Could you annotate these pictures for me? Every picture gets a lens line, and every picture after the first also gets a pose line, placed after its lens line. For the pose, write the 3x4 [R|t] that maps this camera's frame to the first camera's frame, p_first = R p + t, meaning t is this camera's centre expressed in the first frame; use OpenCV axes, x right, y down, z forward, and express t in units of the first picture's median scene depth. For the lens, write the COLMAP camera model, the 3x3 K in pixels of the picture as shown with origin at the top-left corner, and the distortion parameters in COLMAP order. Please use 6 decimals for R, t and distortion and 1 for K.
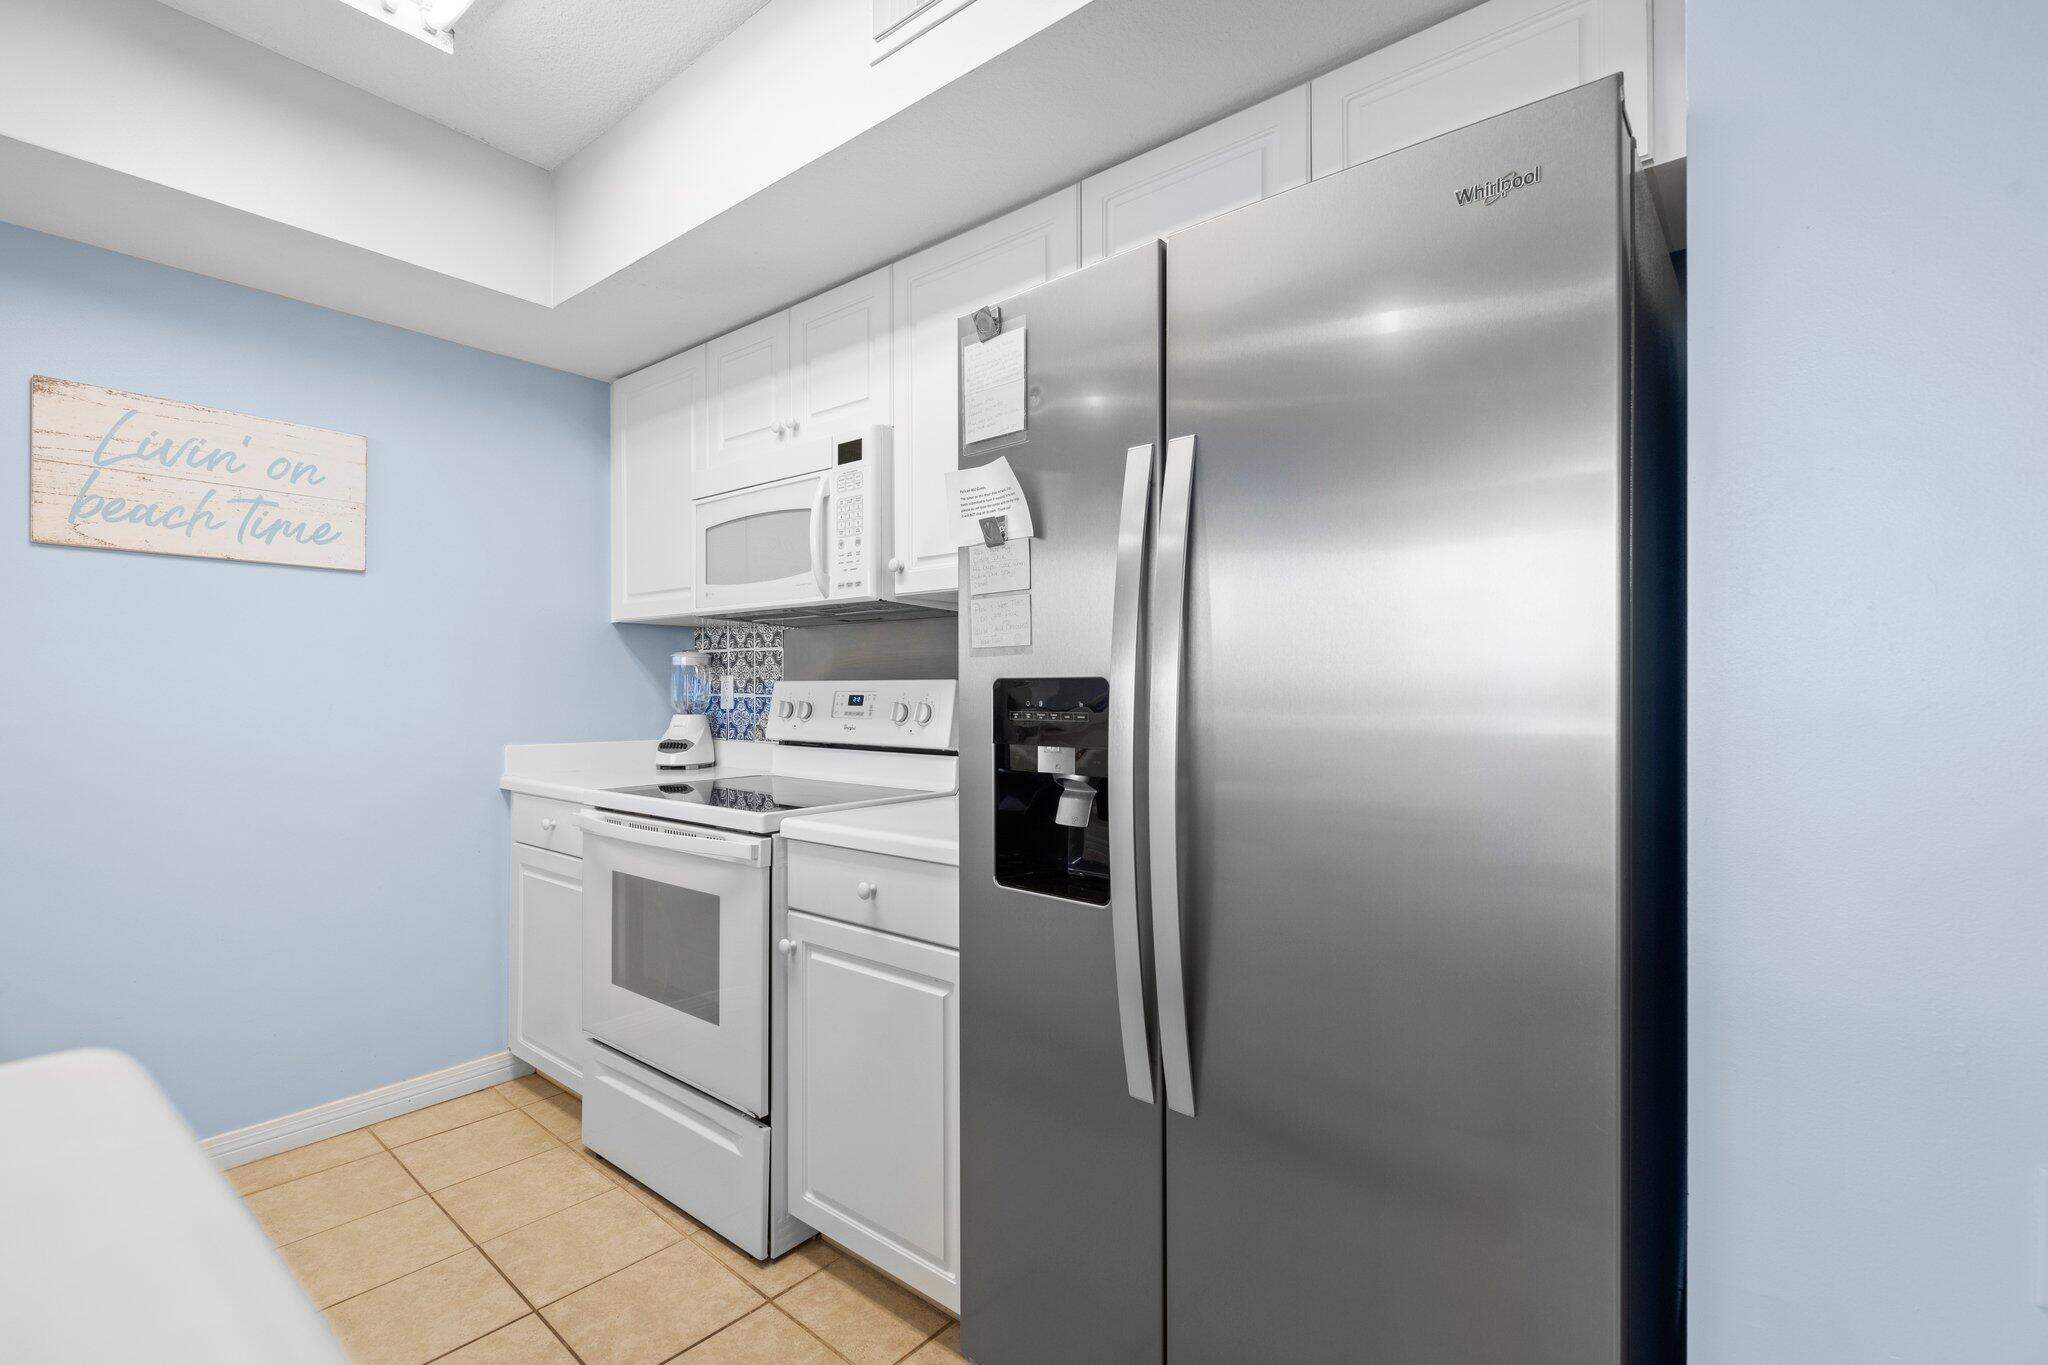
lens RADIAL K [[908.4, 0, 1024.0], [0, 908.4, 682.5], [0, 0, 1]] dist [0.002336, -0.000045]
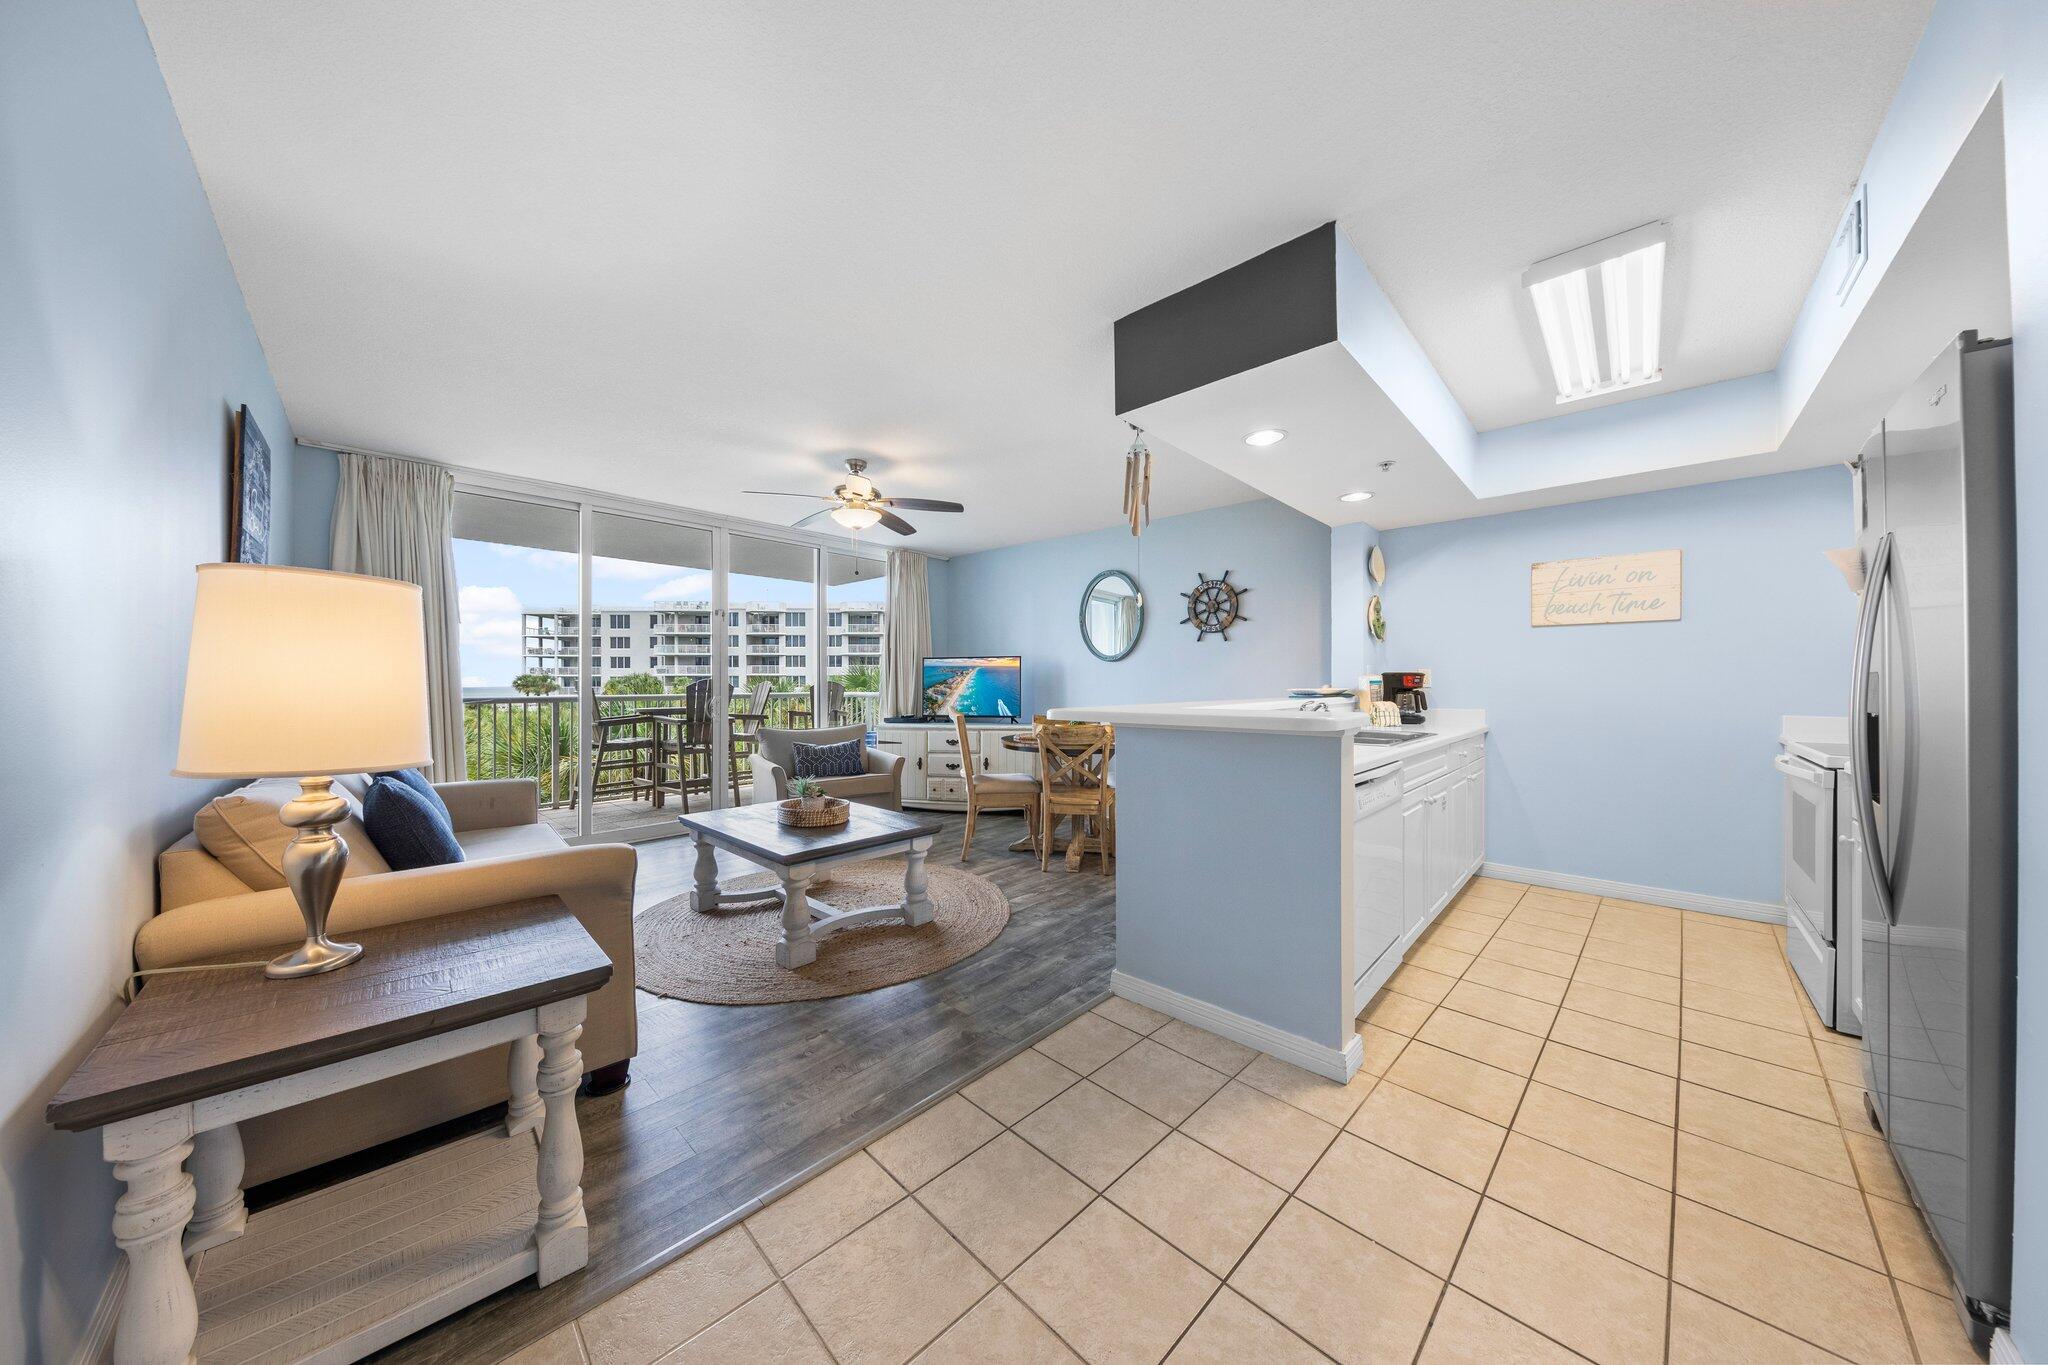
lens RADIAL K [[657.0, 0, 1024.0], [0, 657.0, 682.5], [0, 0, 1]] dist [0.016208, -0.004728]
pose [[-0.078250, -0.002405, -0.996931, 0.857493], [0.011078, 0.999933, -0.003282, -0.000182], [0.996872, -0.011301, -0.078218, -0.299850]]
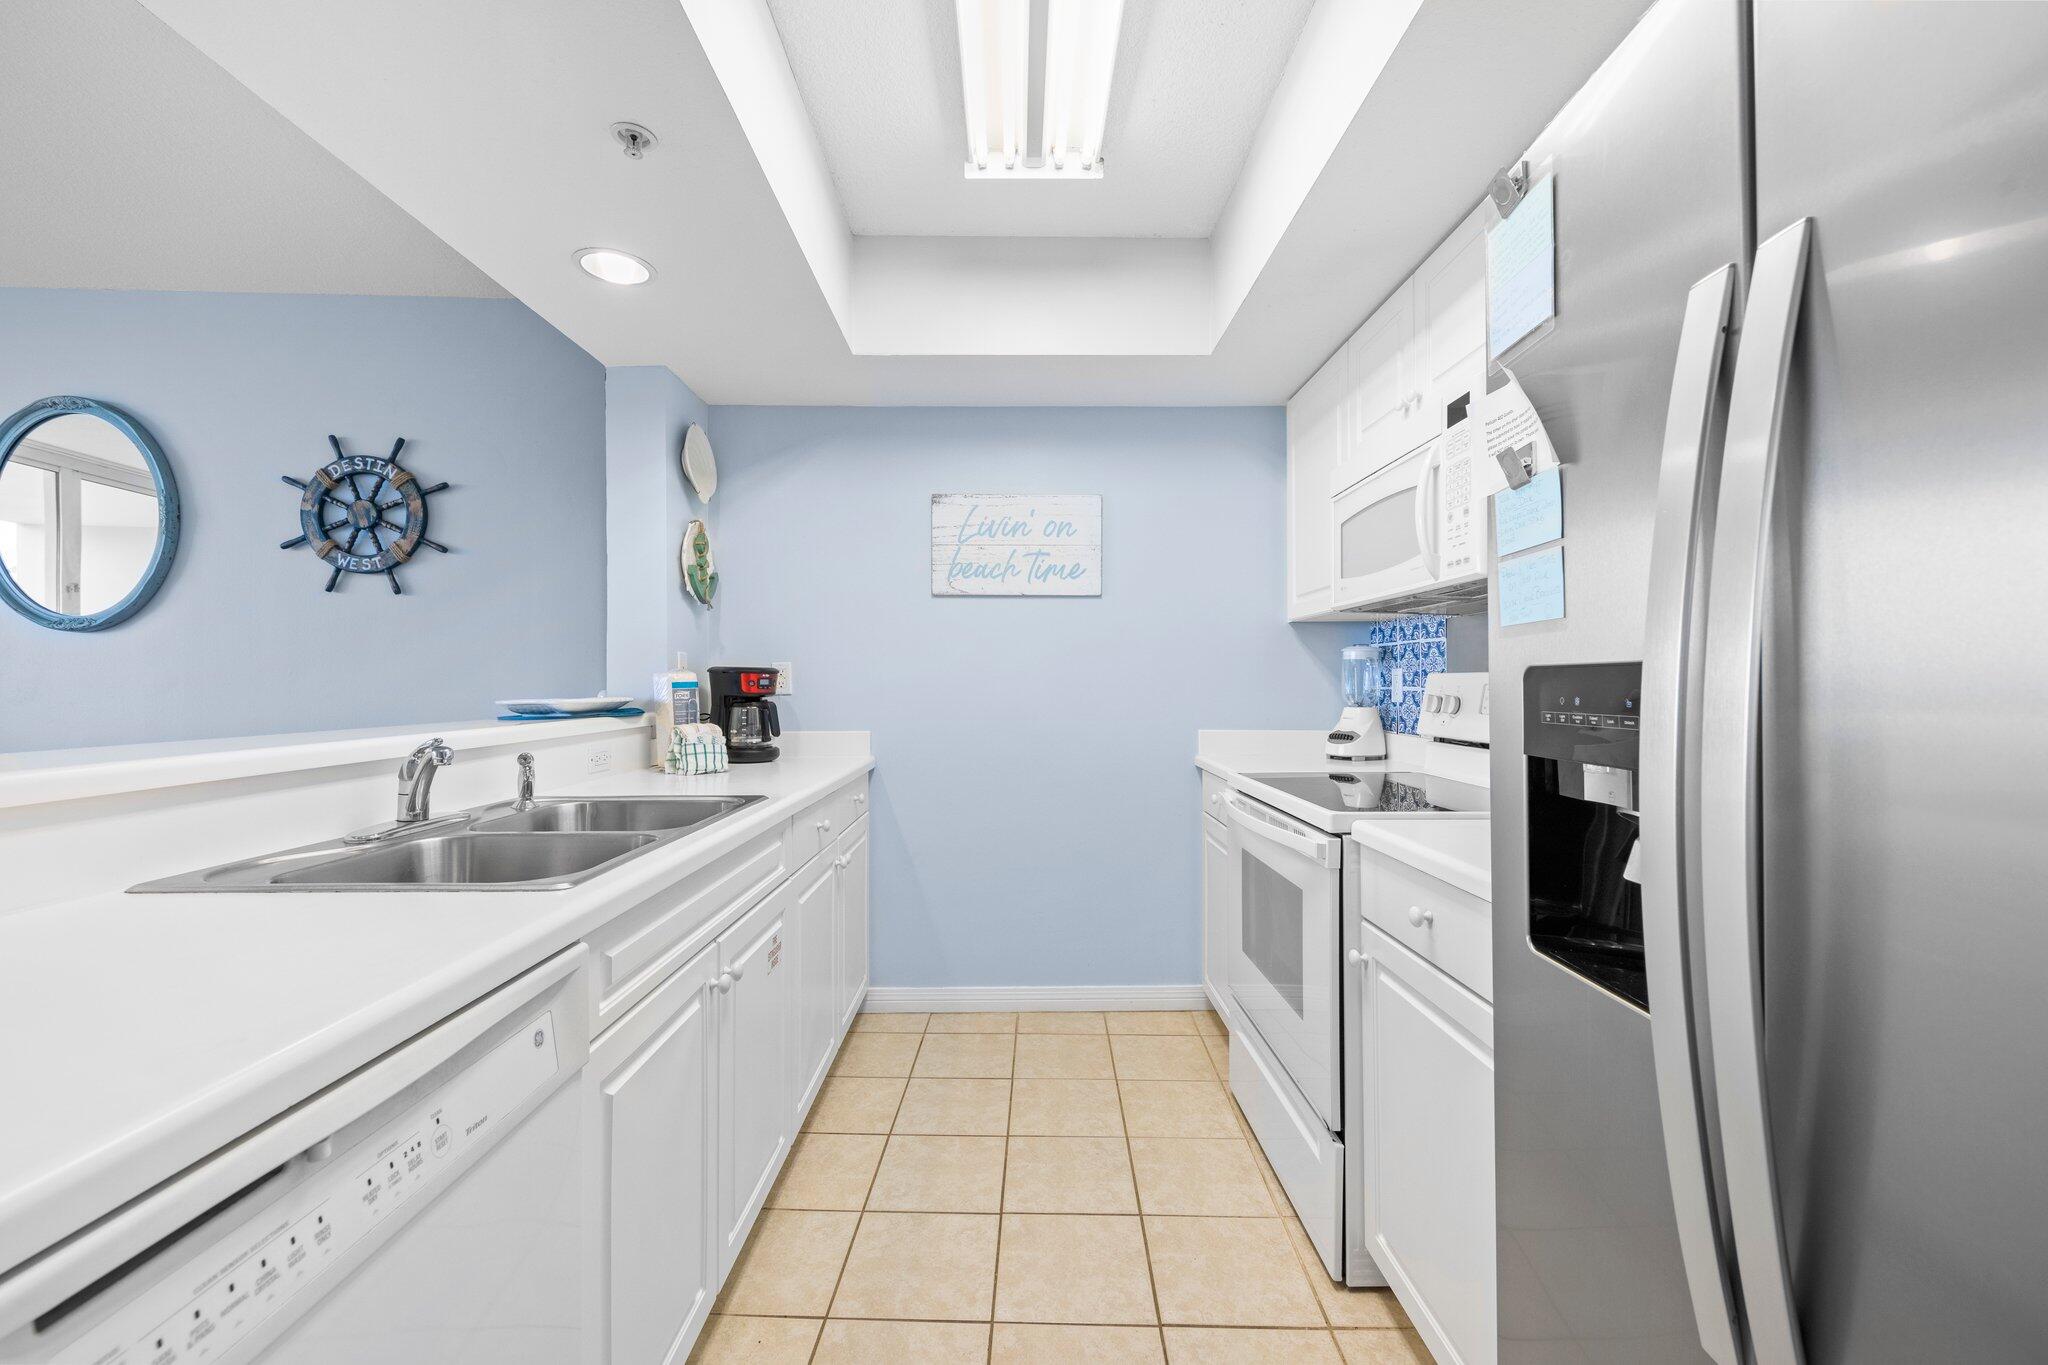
lens RADIAL K [[812.7, 0, 1026.3], [0, 812.7, 677.2], [0, 0, 1]] dist [0.002086, -0.000176]
pose [[0.635007, -0.009695, -0.772446, 0.139348], [0.010018, 0.999941, -0.004315, 0.002003], [0.772442, -0.004998, 0.635066, 0.171065]]
